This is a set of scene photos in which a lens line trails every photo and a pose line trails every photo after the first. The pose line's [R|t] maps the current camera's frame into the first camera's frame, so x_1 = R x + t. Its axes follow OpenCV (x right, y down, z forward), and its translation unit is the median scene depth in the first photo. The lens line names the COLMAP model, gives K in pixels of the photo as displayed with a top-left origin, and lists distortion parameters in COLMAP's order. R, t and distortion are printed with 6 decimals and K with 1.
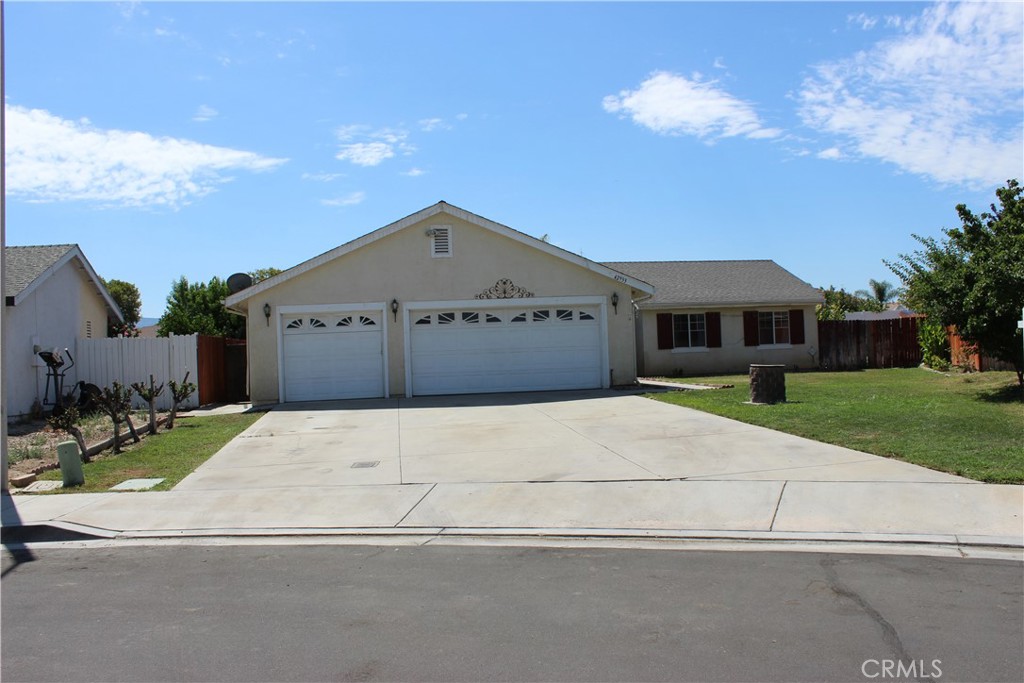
lens RADIAL K [[862.6, 0, 520.0], [0, 862.6, 348.5], [0, 0, 1]] dist [-0.156094, 0.121949]
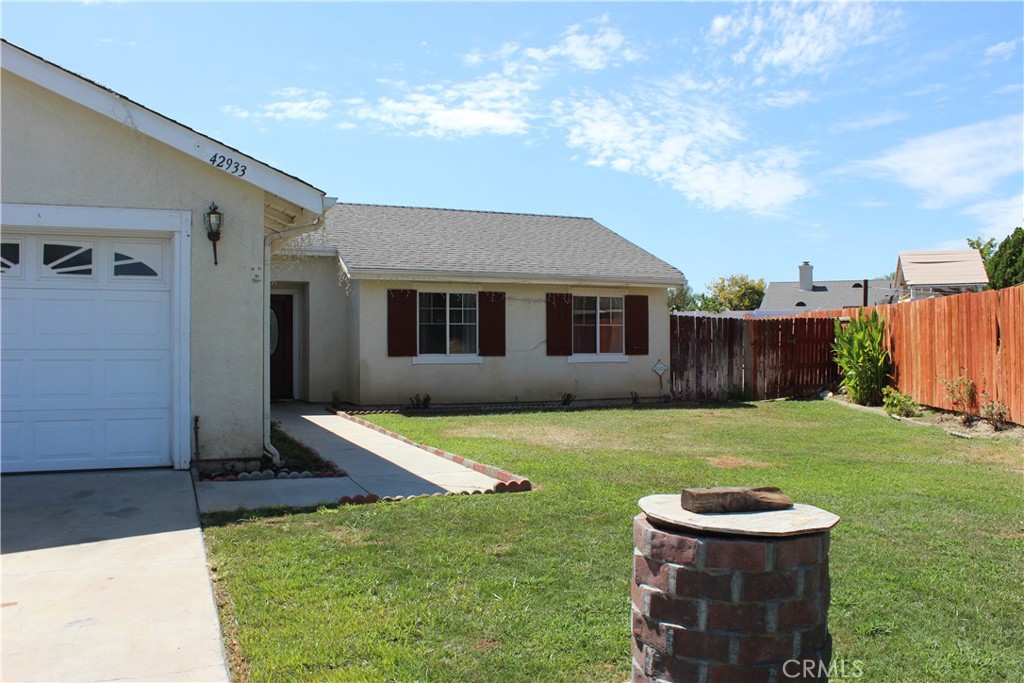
lens RADIAL K [[862.6, 0, 514.8], [0, 862.6, 348.5], [0, 0, 1]] dist [-0.156094, 0.121949]
pose [[0.971397, 0.036007, 0.234715, 0.147743], [-0.037161, 0.999309, 0.000498, -0.009153], [-0.234535, -0.009206, 0.972064, 0.610590]]
